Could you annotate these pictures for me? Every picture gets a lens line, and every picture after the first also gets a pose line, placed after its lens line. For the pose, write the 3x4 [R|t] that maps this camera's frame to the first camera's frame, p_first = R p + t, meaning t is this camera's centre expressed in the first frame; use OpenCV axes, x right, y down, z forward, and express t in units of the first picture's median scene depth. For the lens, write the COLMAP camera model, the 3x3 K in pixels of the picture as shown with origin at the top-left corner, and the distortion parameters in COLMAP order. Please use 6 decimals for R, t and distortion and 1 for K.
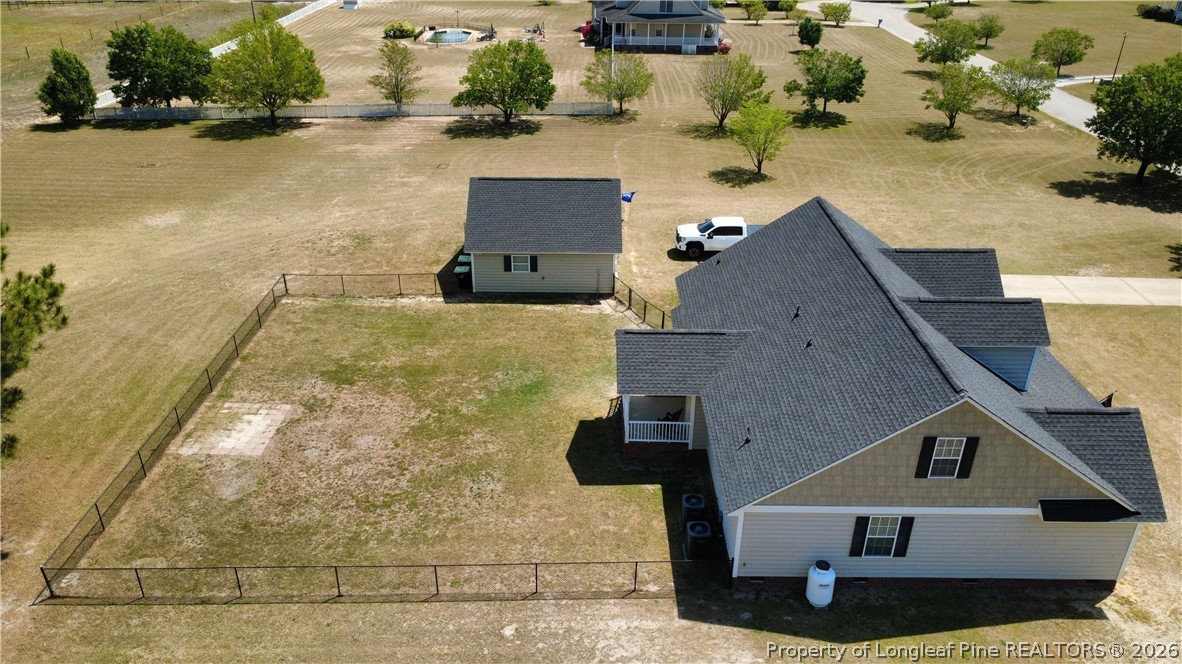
lens RADIAL K [[858.9, 0, 591.0], [0, 858.9, 332.0], [0, 0, 1]] dist [-0.000699, 0.000749]
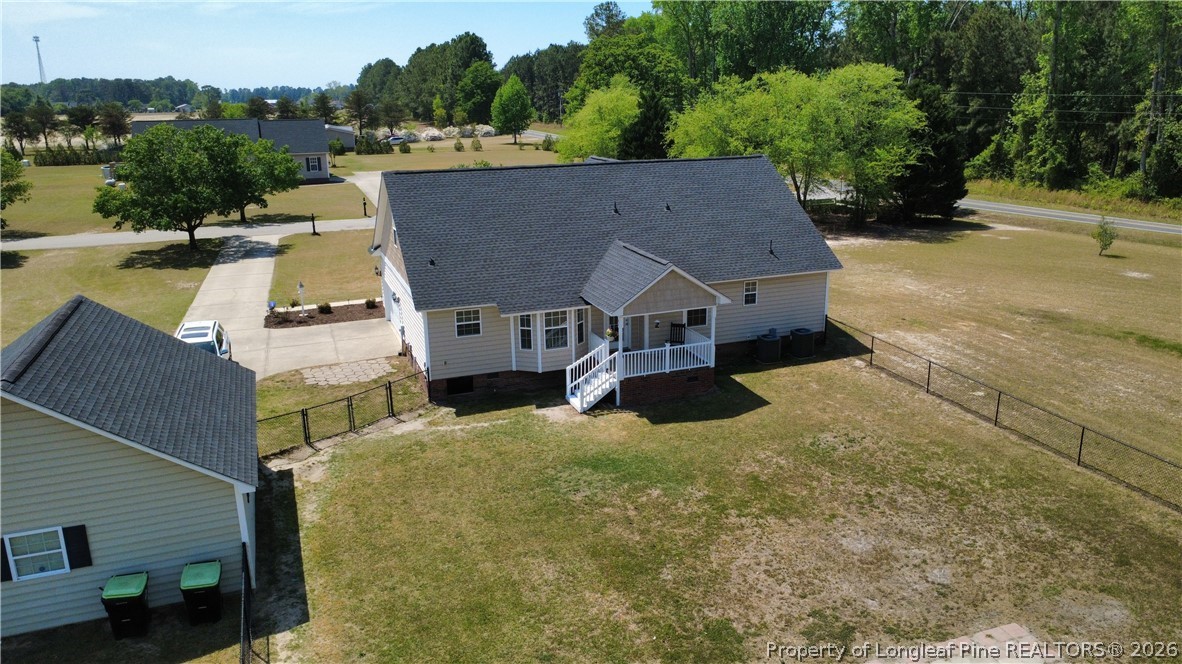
lens RADIAL K [[858.9, 0, 591.0], [0, 858.9, 332.0], [0, 0, 1]] dist [-0.000699, 0.000749]
pose [[-0.345867, -0.261859, 0.901003, -0.676292], [0.440535, 0.802525, 0.402346, -0.304864], [-0.828435, 0.536081, -0.162209, 1.127589]]
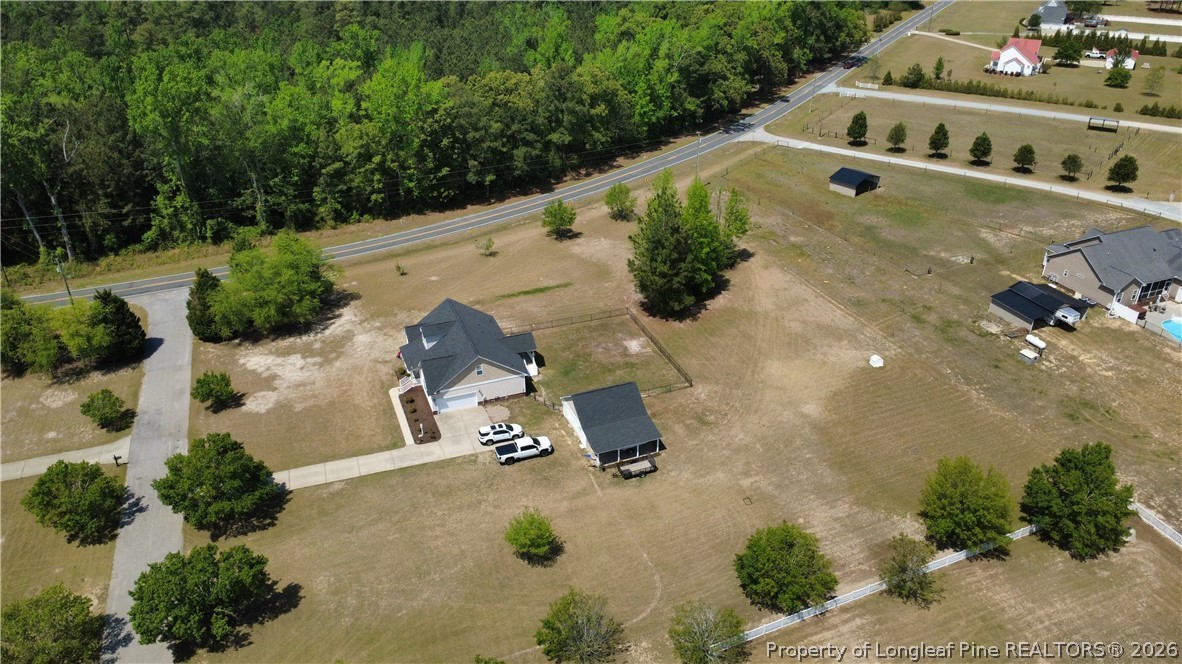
lens RADIAL K [[858.9, 0, 591.0], [0, 858.9, 332.0], [0, 0, 1]] dist [-0.000699, 0.000749]
pose [[-0.933048, 0.175273, -0.314167, 0.833183], [-0.162055, 0.574892, 0.802020, -2.634128], [0.321185, 0.799236, -0.507998, 2.618708]]
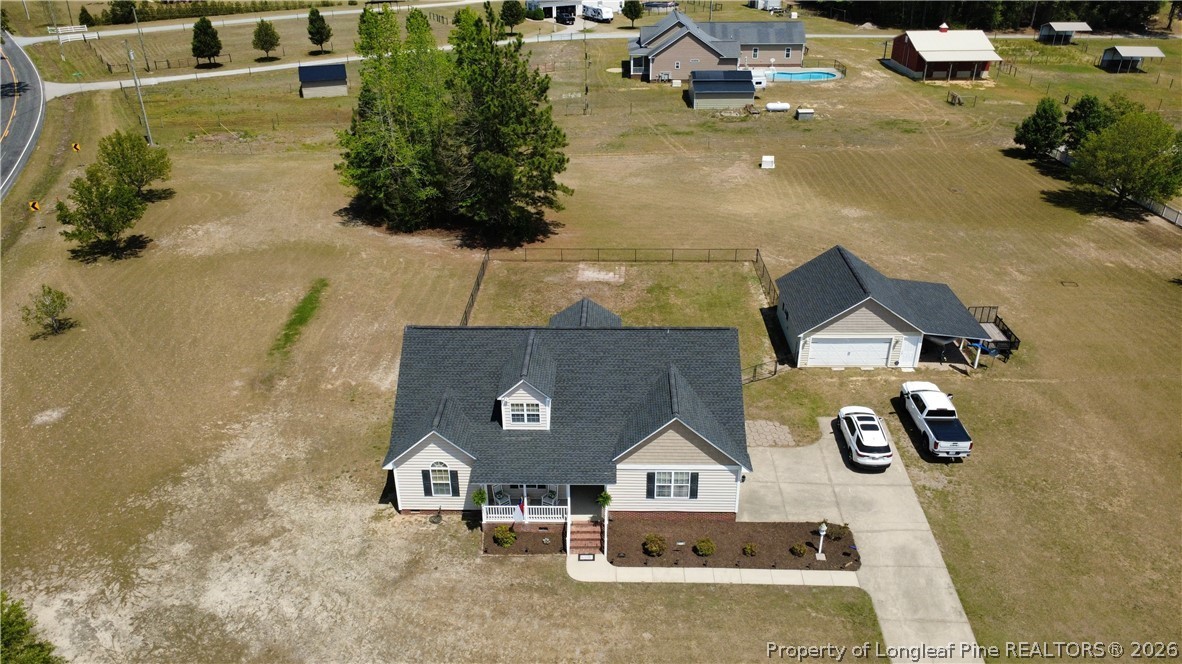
lens RADIAL K [[858.9, 0, 591.0], [0, 858.9, 332.0], [0, 0, 1]] dist [-0.000699, 0.000749]
pose [[-0.023283, 0.457451, -0.888930, 1.387058], [-0.452303, 0.788145, 0.417433, -0.586436], [0.891560, 0.411785, 0.188556, 0.652185]]
